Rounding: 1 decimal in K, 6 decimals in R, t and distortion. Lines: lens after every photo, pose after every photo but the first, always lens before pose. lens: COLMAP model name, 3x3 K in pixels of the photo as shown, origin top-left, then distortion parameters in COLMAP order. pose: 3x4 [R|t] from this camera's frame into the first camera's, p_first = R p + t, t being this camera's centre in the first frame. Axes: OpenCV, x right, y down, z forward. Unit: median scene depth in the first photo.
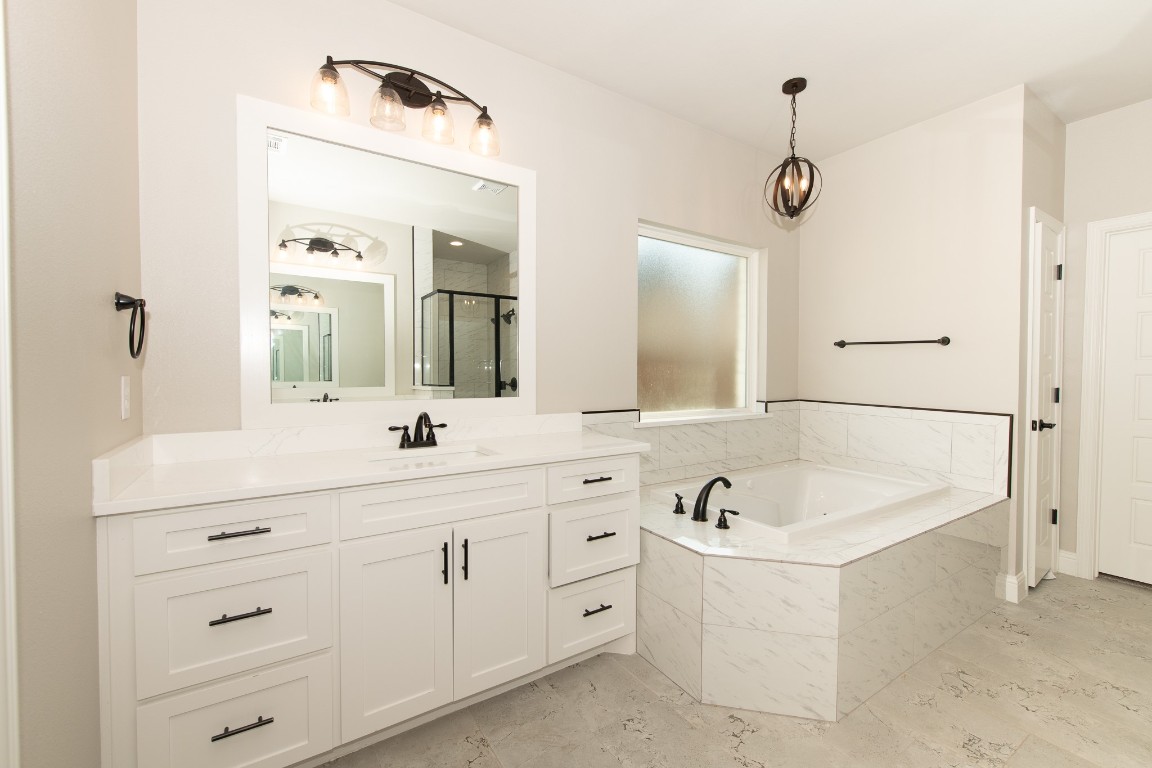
lens RADIAL K [[471.6, 0, 582.0], [0, 471.6, 385.8], [0, 0, 1]] dist [0.001201, 0.000233]
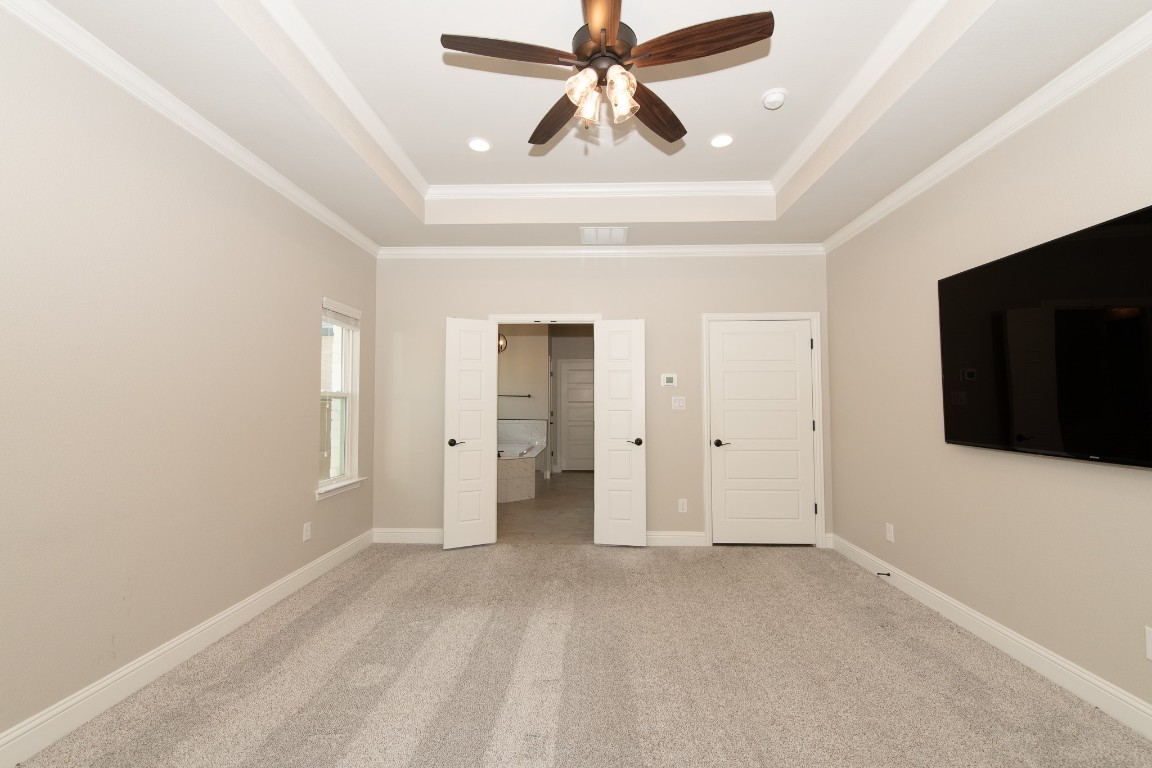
lens RADIAL K [[471.6, 0, 582.0], [0, 471.6, 385.8], [0, 0, 1]] dist [0.001201, 0.000233]
pose [[0.564947, 0.032239, 0.824497, -1.466017], [0.025120, 0.998101, -0.056240, 0.016366], [-0.824745, 0.052484, 0.563065, -0.923400]]
